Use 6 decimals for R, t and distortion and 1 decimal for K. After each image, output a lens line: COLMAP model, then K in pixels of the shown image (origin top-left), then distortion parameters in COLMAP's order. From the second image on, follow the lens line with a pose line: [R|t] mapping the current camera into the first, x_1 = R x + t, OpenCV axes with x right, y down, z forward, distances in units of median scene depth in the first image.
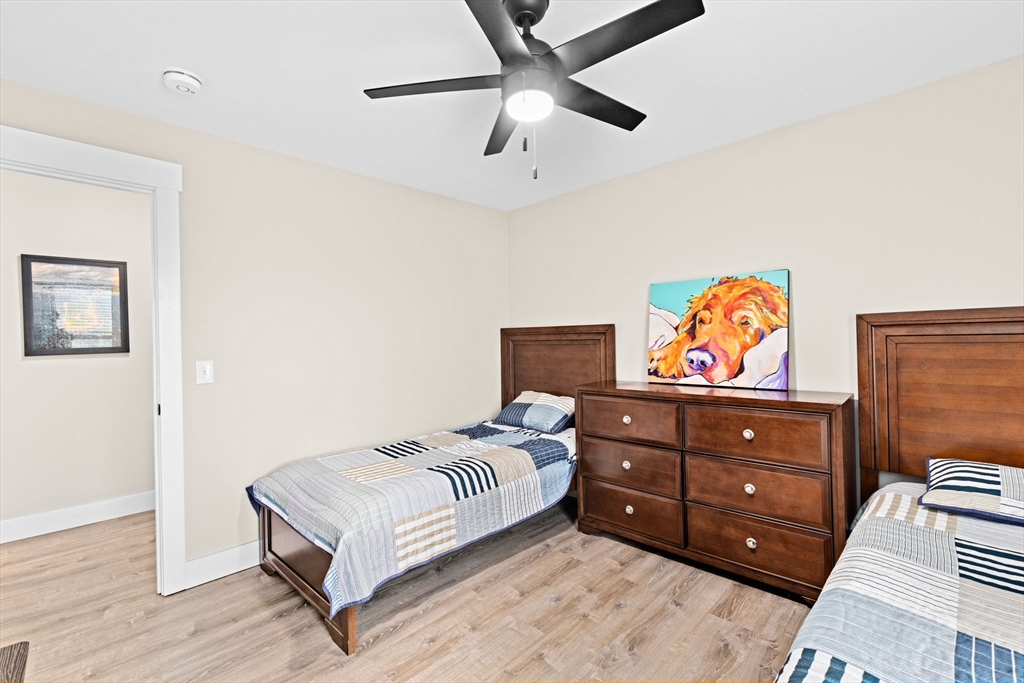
lens RADIAL K [[437.3, 0, 512.0], [0, 437.3, 341.5], [0, 0, 1]] dist [-0.000256, 0.000068]
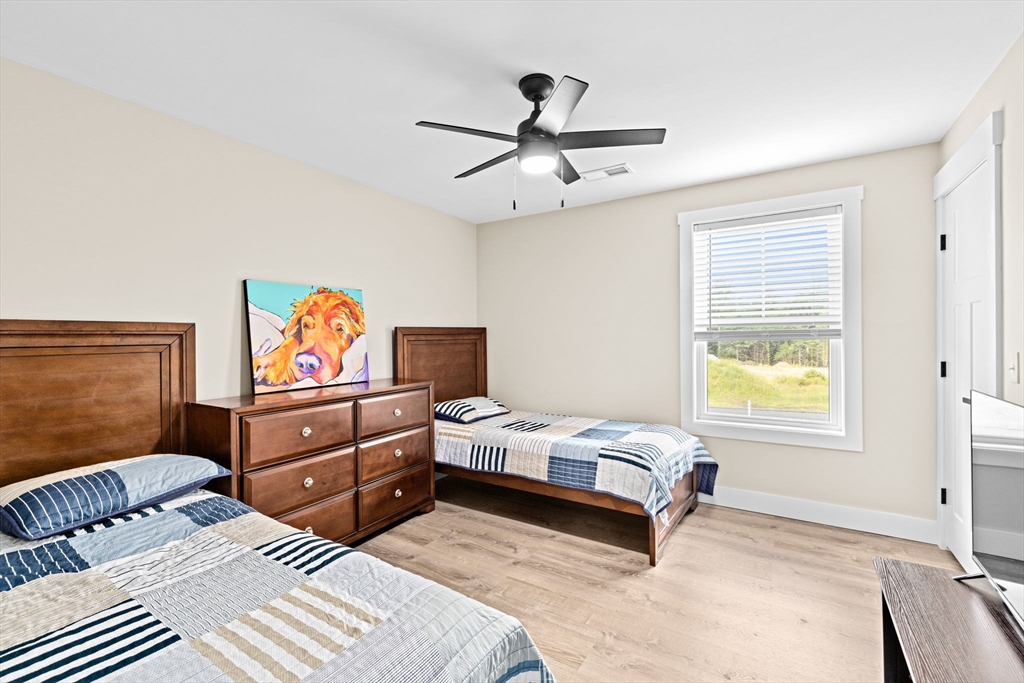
lens RADIAL K [[437.3, 0, 512.0], [0, 437.3, 341.5], [0, 0, 1]] dist [-0.000256, 0.000068]
pose [[-0.211941, 0.011320, 0.977217, -0.691106], [0.023014, 0.999713, -0.006590, 0.008750], [-0.977011, 0.021093, -0.212141, 0.758754]]
